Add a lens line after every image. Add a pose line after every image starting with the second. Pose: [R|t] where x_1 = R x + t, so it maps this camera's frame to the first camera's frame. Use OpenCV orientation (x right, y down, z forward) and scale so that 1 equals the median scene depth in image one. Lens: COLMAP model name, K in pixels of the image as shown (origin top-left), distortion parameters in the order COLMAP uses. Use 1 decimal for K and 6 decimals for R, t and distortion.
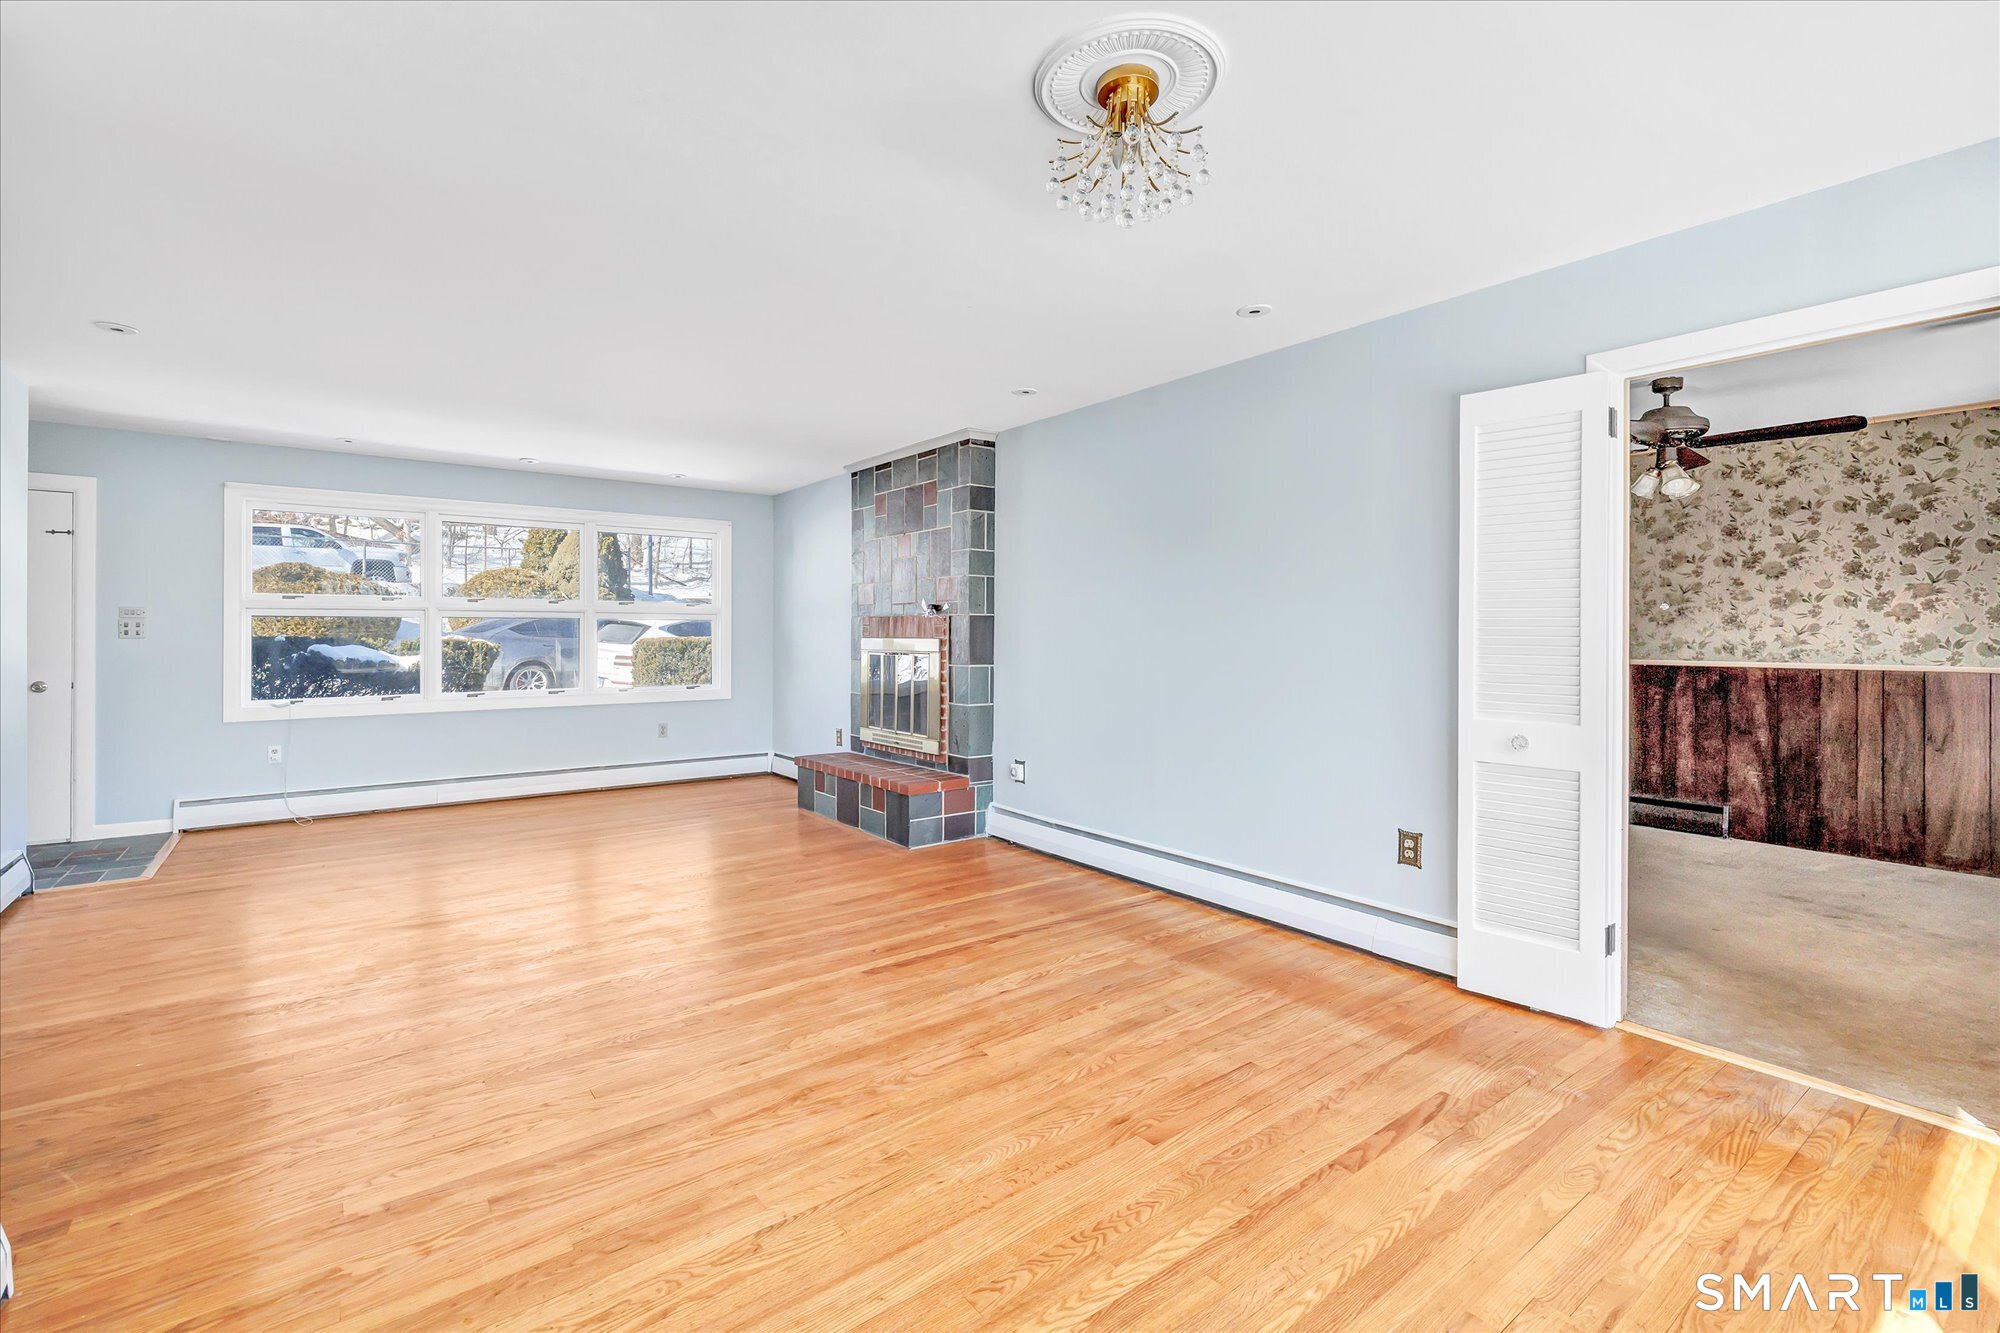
lens RADIAL K [[874.8, 0, 974.8], [0, 874.8, 635.0], [0, 0, 1]] dist [-0.000514, -0.000334]
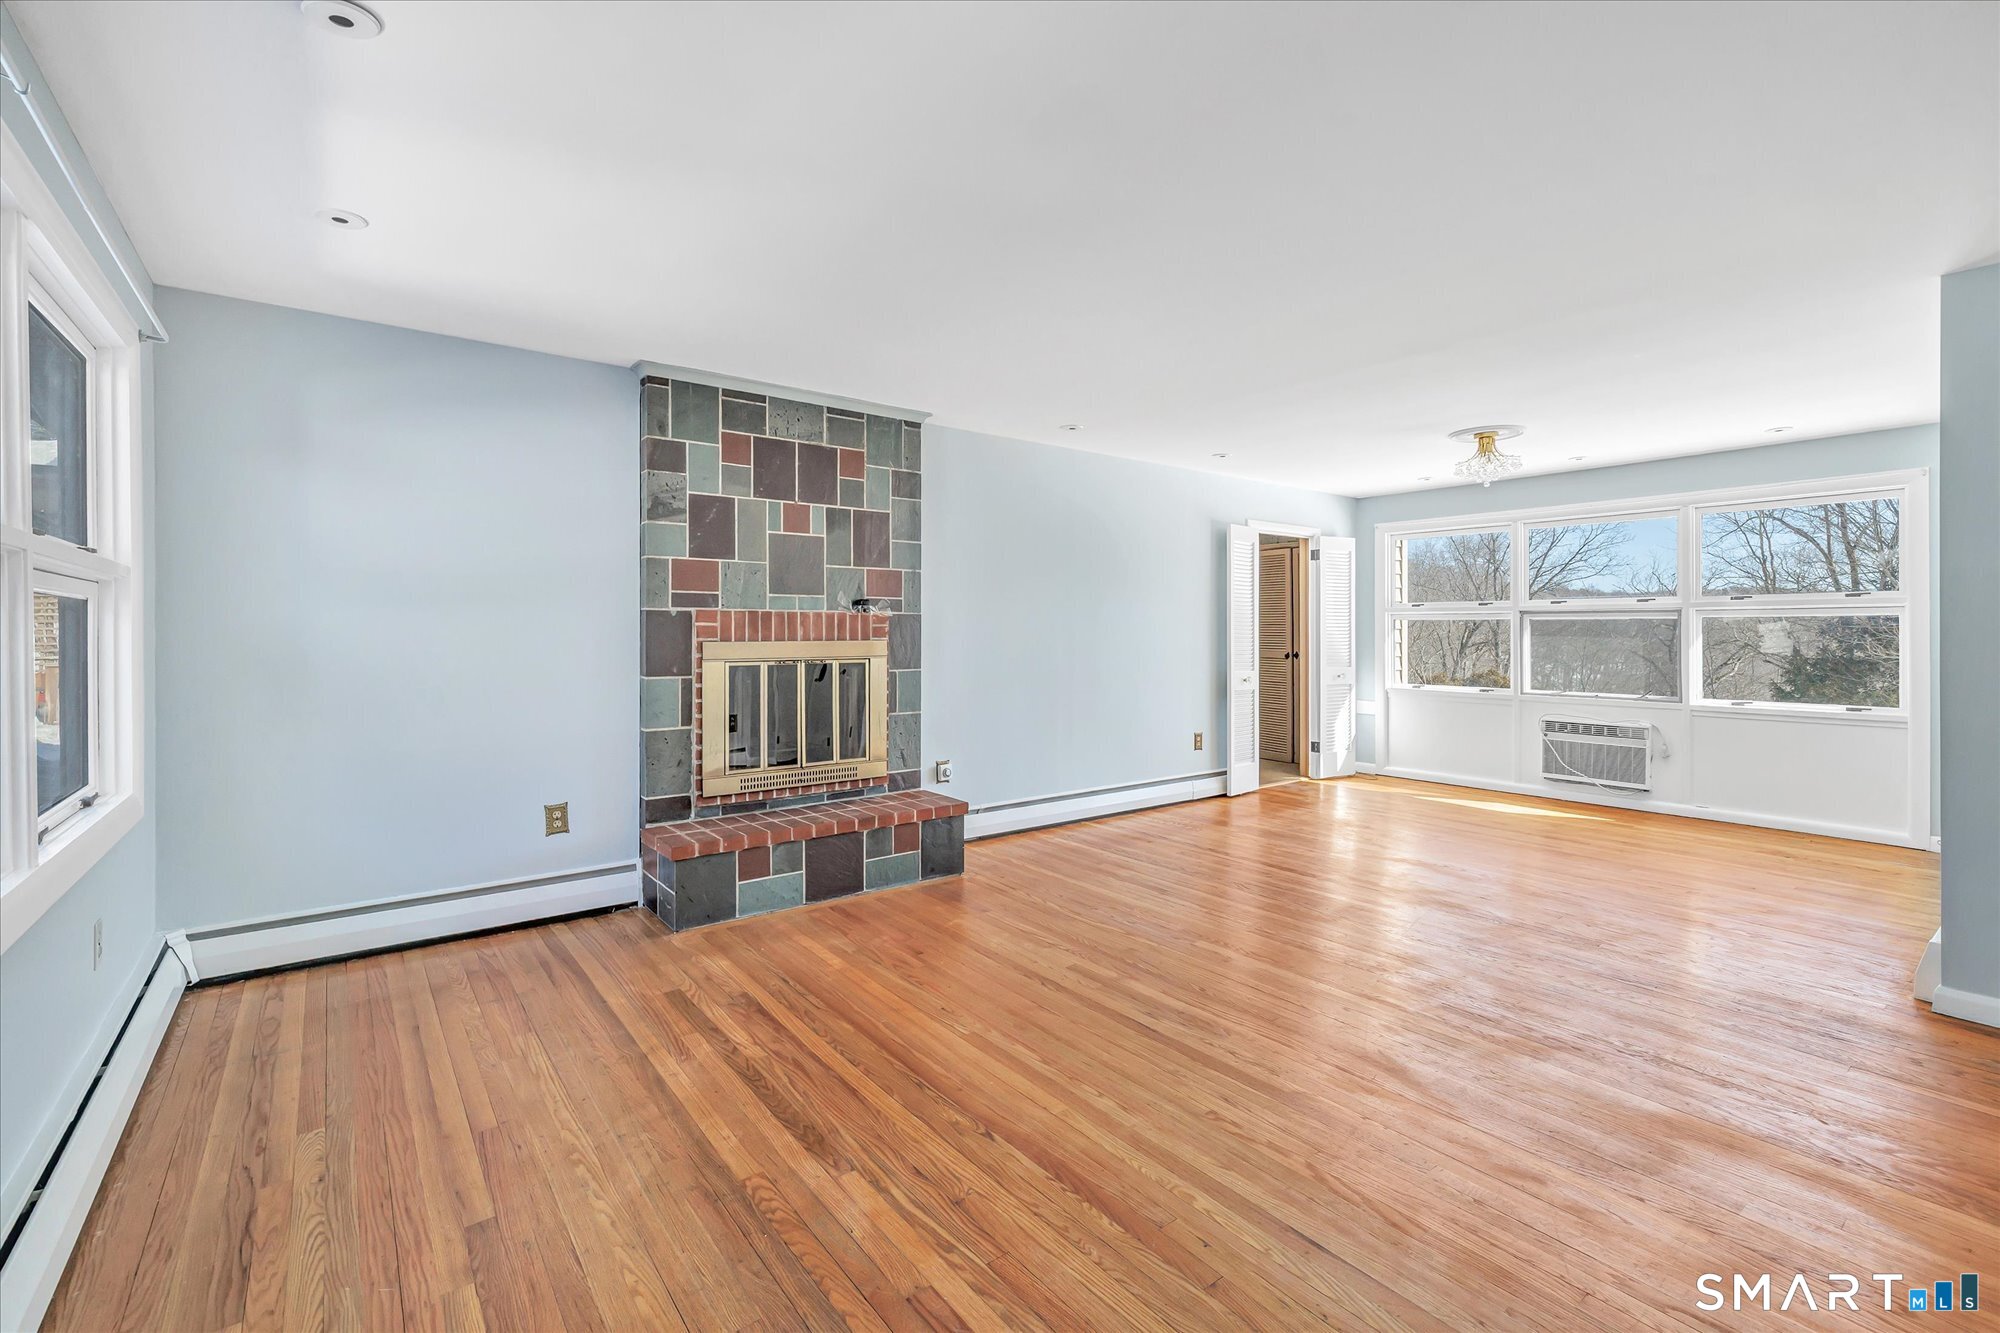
lens RADIAL K [[874.8, 0, 974.8], [0, 874.8, 635.0], [0, 0, 1]] dist [-0.000514, -0.000334]
pose [[0.007409, -0.008635, 0.999935, -0.891834], [-0.000035, 0.999963, 0.008636, -0.008492], [-0.999973, -0.000099, 0.007408, 0.897247]]
